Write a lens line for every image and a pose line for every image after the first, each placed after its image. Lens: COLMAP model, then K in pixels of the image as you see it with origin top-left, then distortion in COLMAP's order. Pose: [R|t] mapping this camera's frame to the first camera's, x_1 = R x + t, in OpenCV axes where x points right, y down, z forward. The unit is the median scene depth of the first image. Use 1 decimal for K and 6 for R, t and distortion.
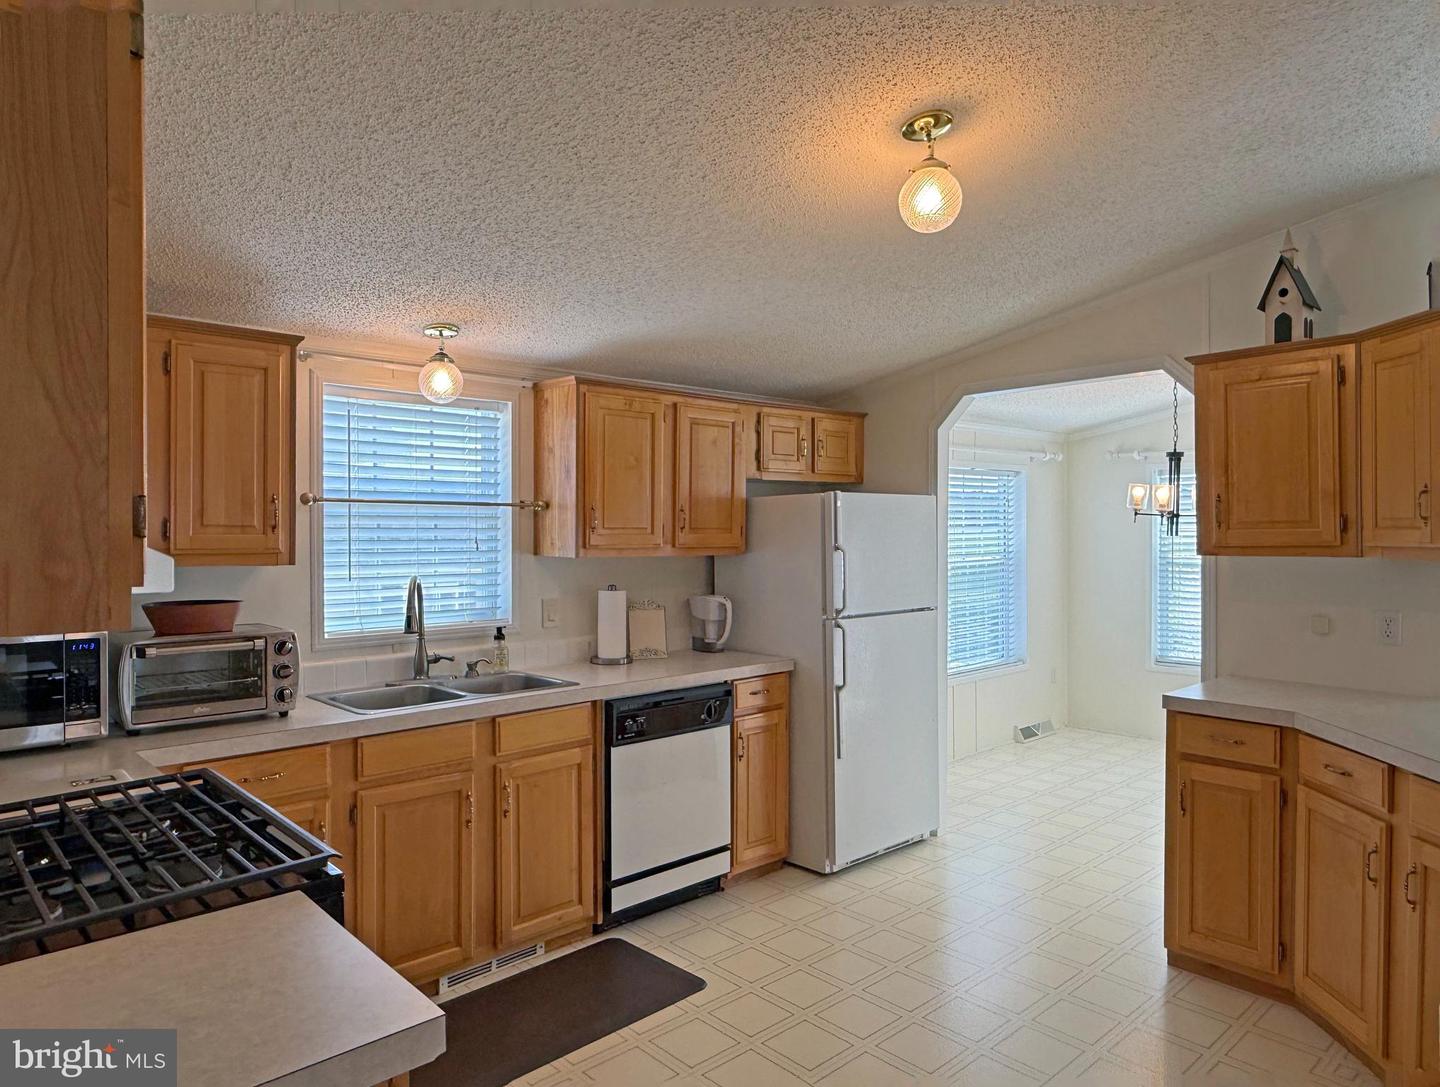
lens RADIAL K [[931.4, 0, 720.0], [0, 931.4, 543.5], [0, 0, 1]] dist [0.000904, -0.001675]
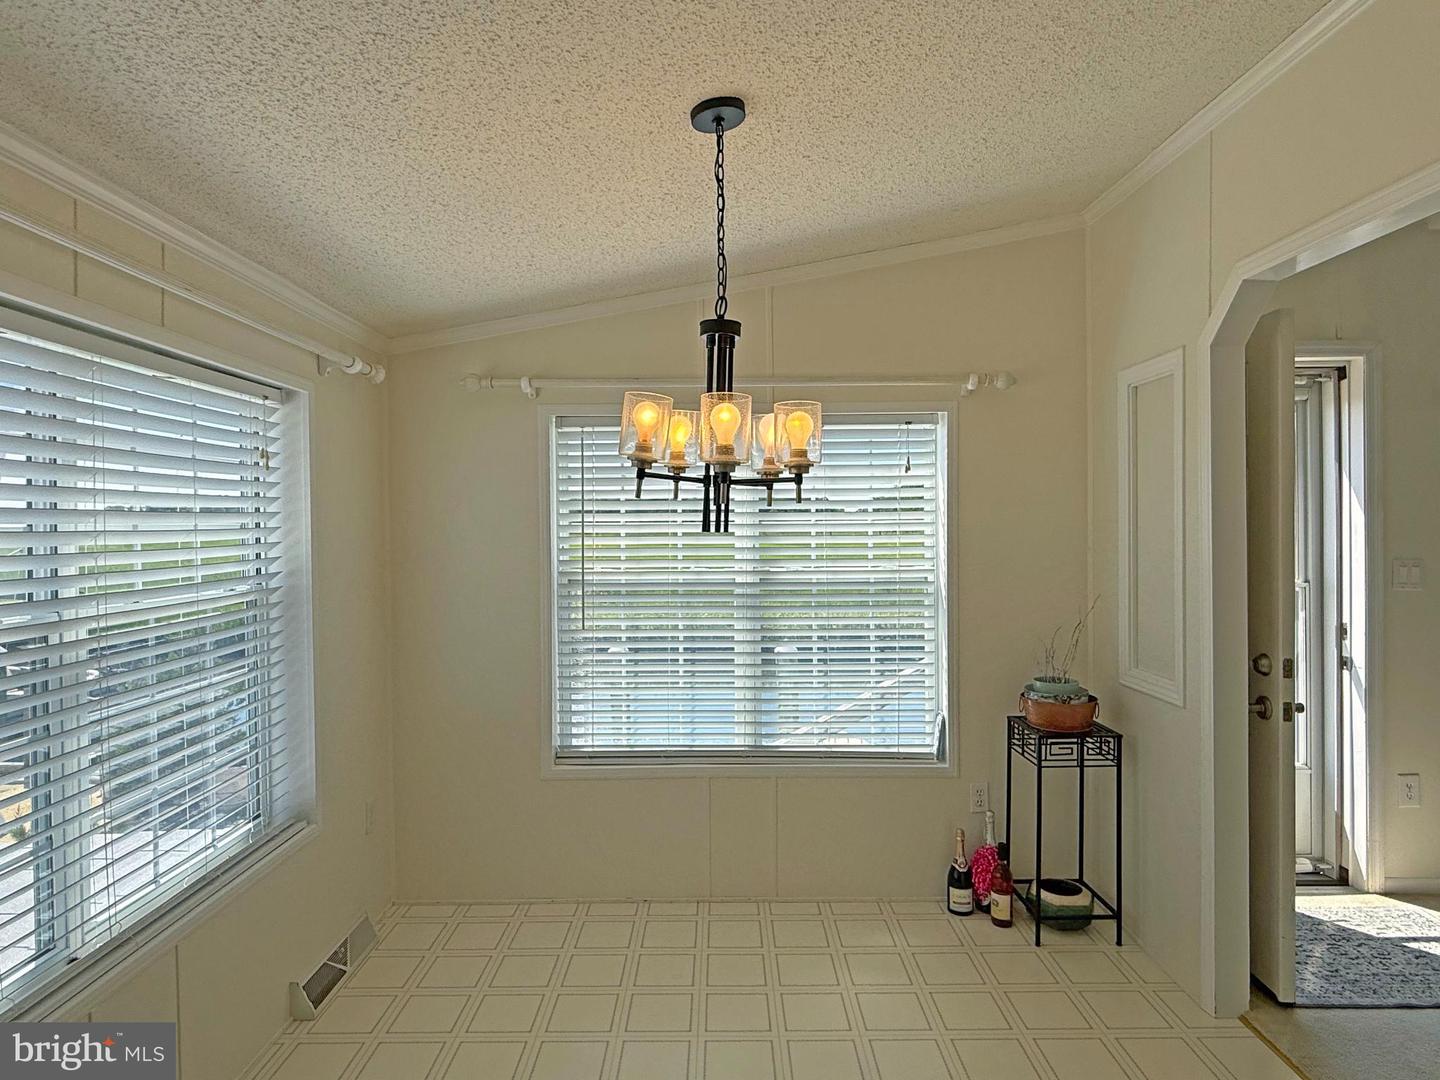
lens RADIAL K [[816.5, 0, 720.0], [0, 816.5, 540.0], [0, 0, 1]] dist [0.034276, 0.000008]
pose [[0.695755, -0.019459, 0.718016, 0.181104], [0.019746, 0.999773, 0.007962, -0.005816], [-0.718008, 0.008638, 0.695982, 0.584381]]
